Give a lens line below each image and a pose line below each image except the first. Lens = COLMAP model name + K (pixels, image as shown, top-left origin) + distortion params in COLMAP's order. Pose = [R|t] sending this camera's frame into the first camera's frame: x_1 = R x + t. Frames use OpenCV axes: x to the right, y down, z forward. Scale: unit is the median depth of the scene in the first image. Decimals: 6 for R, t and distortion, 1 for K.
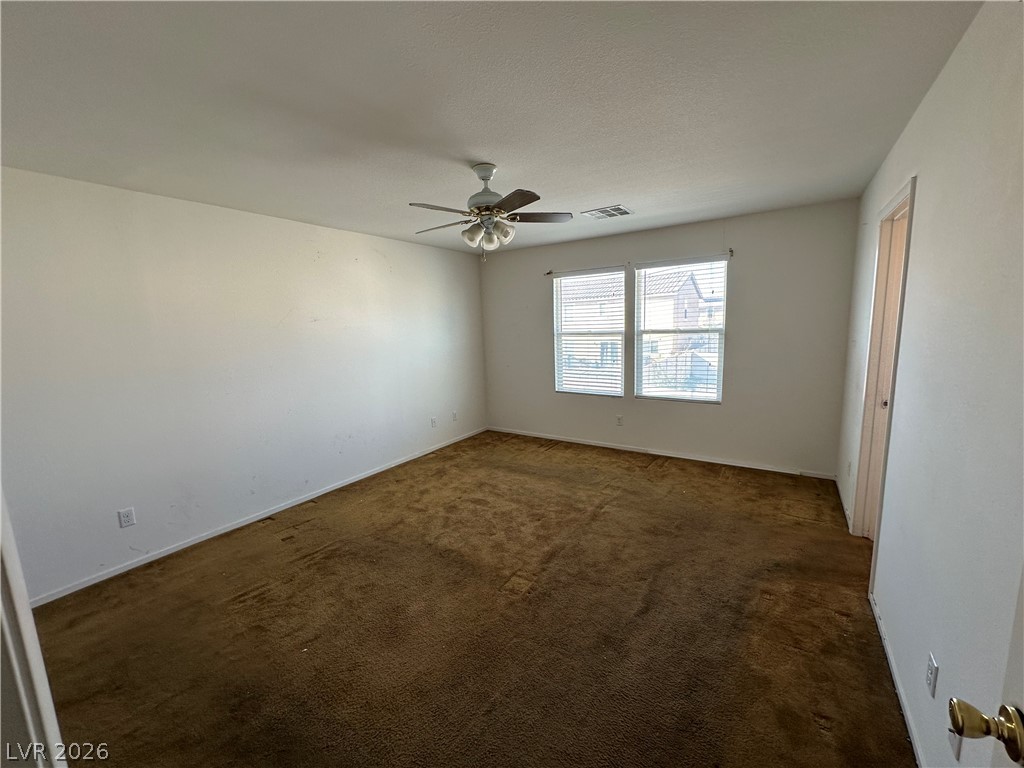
lens RADIAL K [[407.2, 0, 512.0], [0, 407.2, 384.0], [0, 0, 1]] dist [-0.001209, -0.000144]
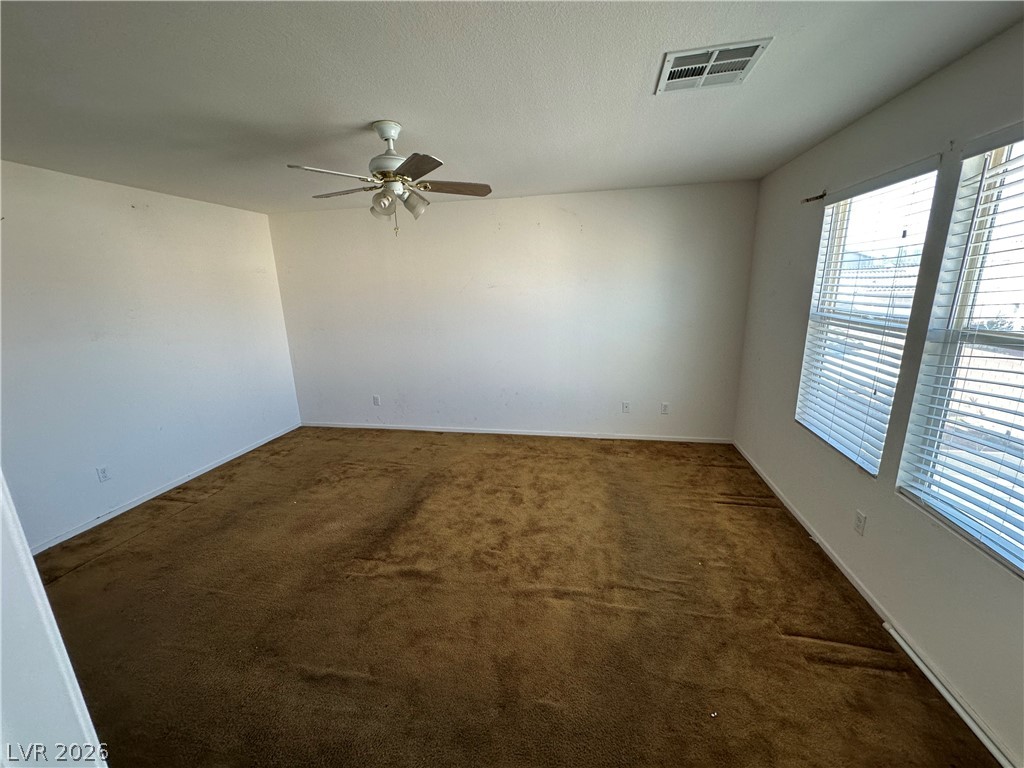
lens RADIAL K [[407.2, 0, 512.0], [0, 407.2, 384.0], [0, 0, 1]] dist [-0.001209, -0.000144]
pose [[0.387679, 0.243536, -0.889042, 0.514531], [-0.123883, 0.969484, 0.211551, -0.115099], [0.913432, 0.028123, 0.406018, 0.494902]]
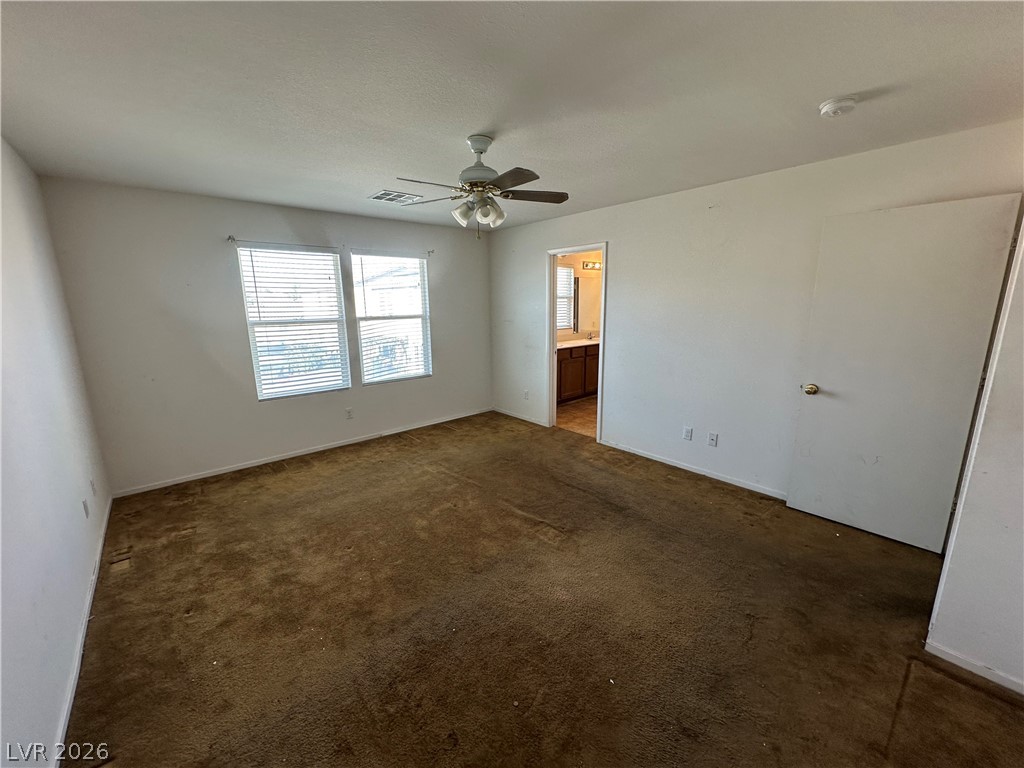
lens RADIAL K [[407.2, 0, 512.0], [0, 407.2, 384.0], [0, 0, 1]] dist [-0.001209, -0.000144]
pose [[0.267654, -0.162253, 0.949756, -0.560419], [0.150822, 0.980623, 0.125022, -0.041572], [-0.951638, 0.109781, 0.286939, 0.392951]]
